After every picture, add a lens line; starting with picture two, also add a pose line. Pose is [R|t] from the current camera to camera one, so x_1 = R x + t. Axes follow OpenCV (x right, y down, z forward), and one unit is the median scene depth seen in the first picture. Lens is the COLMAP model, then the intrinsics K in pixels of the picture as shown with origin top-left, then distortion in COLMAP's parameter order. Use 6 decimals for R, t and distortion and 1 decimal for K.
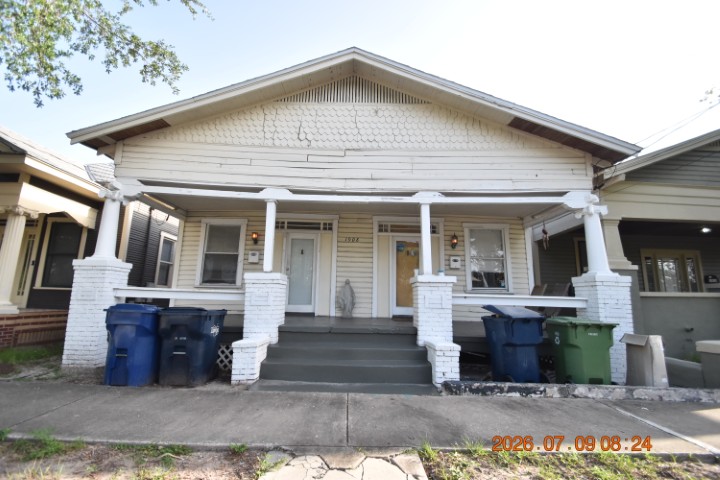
lens RADIAL K [[313.8, 0, 353.0], [0, 313.8, 240.3], [0, 0, 1]] dist [0.005442, -0.012190]
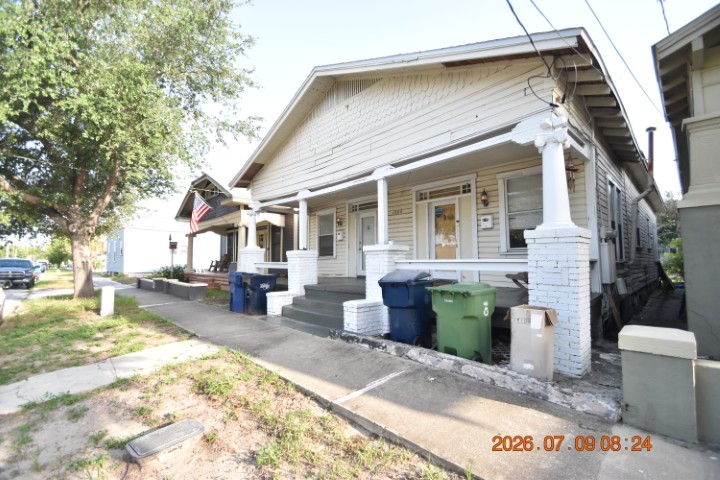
lens RADIAL K [[313.8, 0, 352.6], [0, 313.8, 241.6], [0, 0, 1]] dist [0.005442, -0.012190]
pose [[0.688713, -0.076218, -0.721017, 0.911388], [0.159871, 0.985946, 0.048485, 0.028266], [0.707189, -0.148662, 0.691219, 0.140677]]
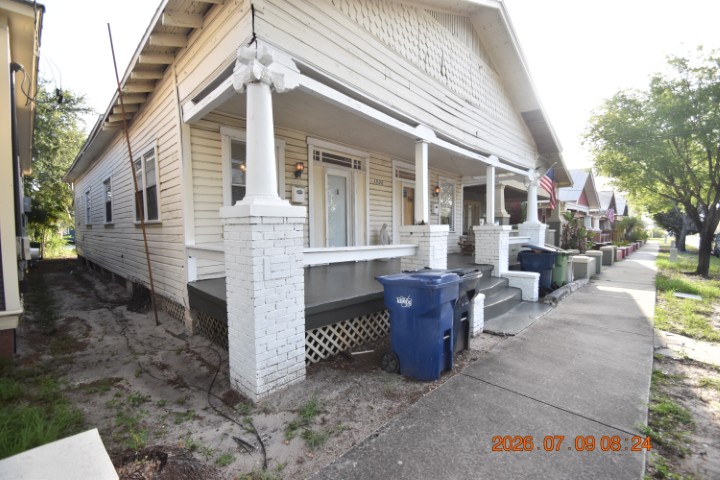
lens RADIAL K [[313.8, 0, 357.0], [0, 313.8, 244.6], [0, 0, 1]] dist [0.005442, -0.012190]
pose [[0.700078, -0.059099, 0.711616, -1.012990], [-0.118558, 0.973117, 0.197453, 0.002609], [-0.704155, -0.222601, 0.674251, 0.470563]]
